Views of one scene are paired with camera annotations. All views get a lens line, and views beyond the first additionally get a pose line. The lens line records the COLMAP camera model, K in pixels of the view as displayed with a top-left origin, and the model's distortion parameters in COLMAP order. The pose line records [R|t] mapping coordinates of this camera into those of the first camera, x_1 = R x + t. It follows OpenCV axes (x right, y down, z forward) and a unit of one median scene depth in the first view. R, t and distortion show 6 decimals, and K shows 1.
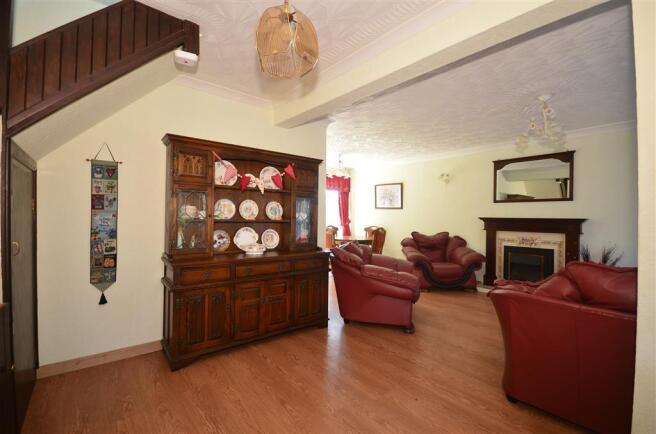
lens RADIAL K [[303.2, 0, 328.9], [0, 303.2, 213.3], [0, 0, 1]] dist [-0.001609, -0.000823]
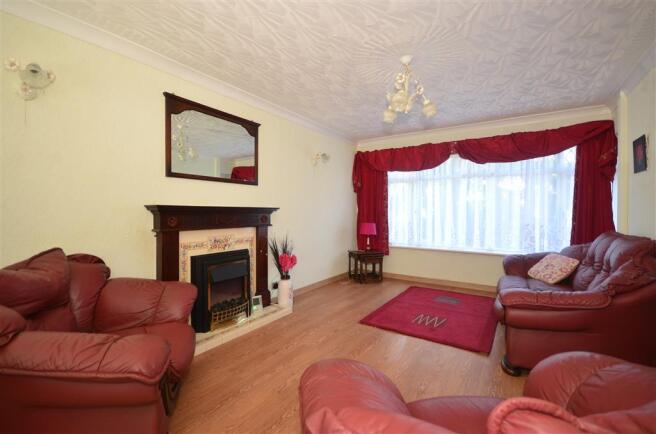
lens RADIAL K [[303.2, 0, 328.9], [0, 303.2, 213.3], [0, 0, 1]] dist [-0.001609, -0.000823]
pose [[-0.285219, -0.028035, 0.958052, -0.028257], [-0.025988, 0.999431, 0.021509, 0.009902], [-0.958110, -0.018763, -0.285785, 1.026986]]
